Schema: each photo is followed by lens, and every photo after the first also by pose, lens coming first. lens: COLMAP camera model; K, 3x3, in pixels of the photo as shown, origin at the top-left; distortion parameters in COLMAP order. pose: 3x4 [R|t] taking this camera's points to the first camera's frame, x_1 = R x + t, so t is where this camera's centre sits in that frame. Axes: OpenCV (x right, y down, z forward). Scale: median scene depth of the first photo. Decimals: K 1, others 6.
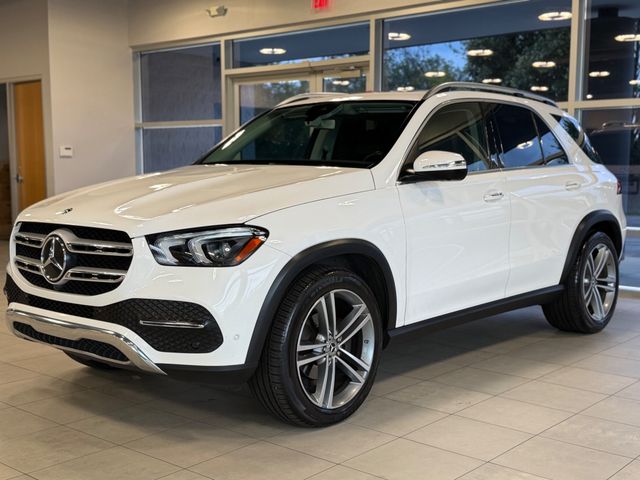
lens RADIAL K [[808.7, 0, 320.0], [0, 808.7, 240.0], [0, 0, 1]] dist [0.154931, -0.051472]
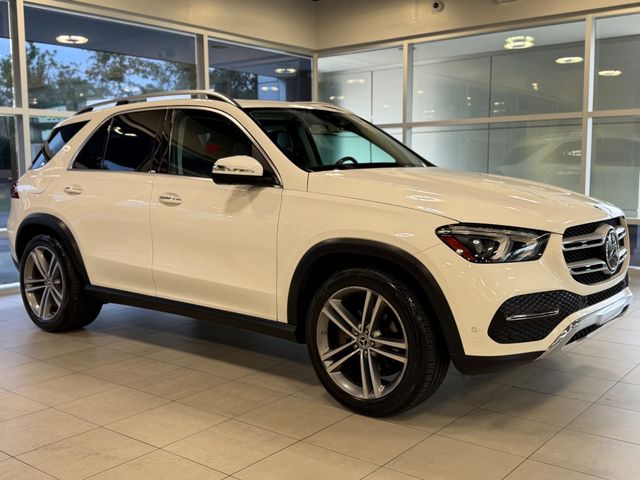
lens RADIAL K [[618.3, 0, 320.0], [0, 618.3, 240.0], [0, 0, 1]] dist [0.011002, 0.007710]
pose [[0.012083, -0.111047, 0.993742, -1.043200], [0.102747, 0.988692, 0.109234, -0.118218], [-0.994634, 0.100784, 0.023357, 1.220920]]
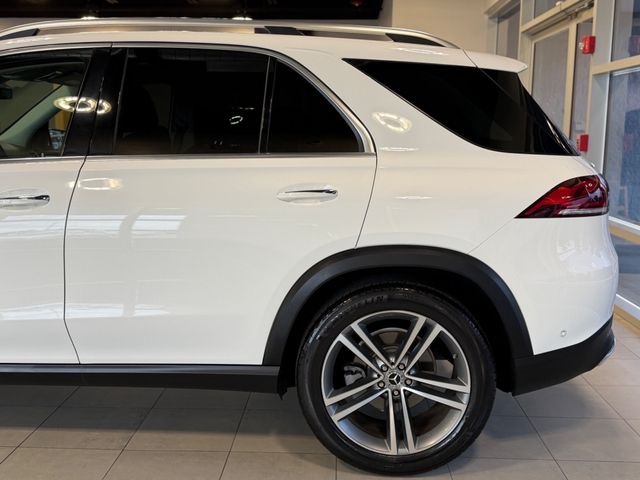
lens RADIAL K [[698.9, 0, 320.0], [0, 698.9, 240.0], [0, 0, 1]] dist [0.167545, -0.436141]
pose [[0.633214, 0.122826, -0.764169, 0.908203], [-0.077825, 0.992428, 0.095025, -0.108448], [0.770054, -0.000700, 0.637978, 0.965328]]
